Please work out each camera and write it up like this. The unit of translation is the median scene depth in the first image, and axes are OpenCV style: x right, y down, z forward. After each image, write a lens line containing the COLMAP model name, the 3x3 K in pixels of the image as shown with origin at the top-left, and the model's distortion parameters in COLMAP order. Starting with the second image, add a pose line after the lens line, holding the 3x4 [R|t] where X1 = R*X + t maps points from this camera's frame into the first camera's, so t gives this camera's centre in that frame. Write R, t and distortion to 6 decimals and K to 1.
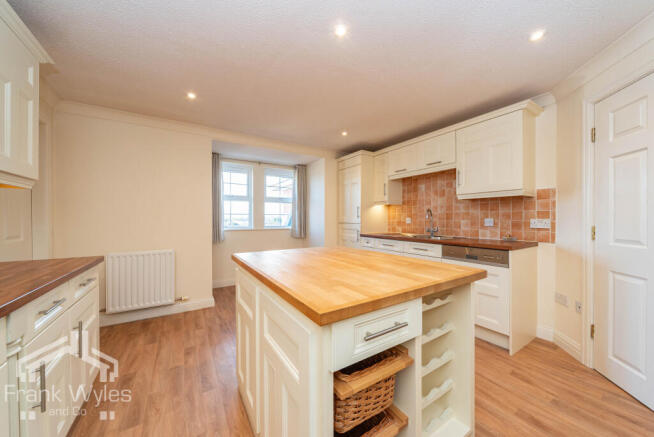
lens RADIAL K [[239.6, 0, 326.5], [0, 239.6, 217.6], [0, 0, 1]] dist [0.001704, 0.000077]
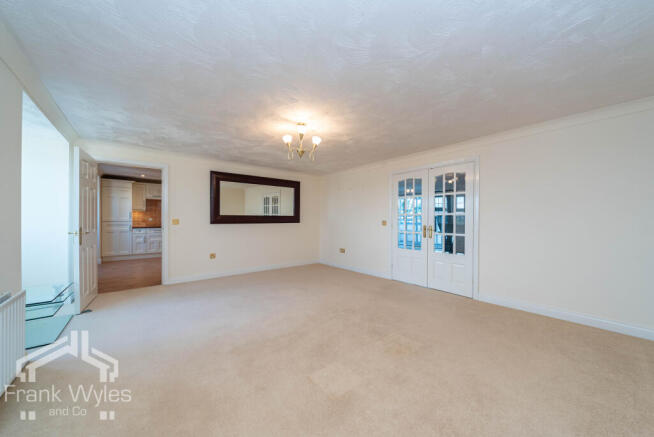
lens RADIAL K [[239.6, 0, 327.8], [0, 239.6, 219.0], [0, 0, 1]] dist [0.001704, 0.000077]
pose [[-0.107644, -0.005124, 0.994176, -1.799096], [0.001885, 0.999984, 0.005358, 0.000384], [-0.994188, 0.002451, -0.107632, -0.280715]]
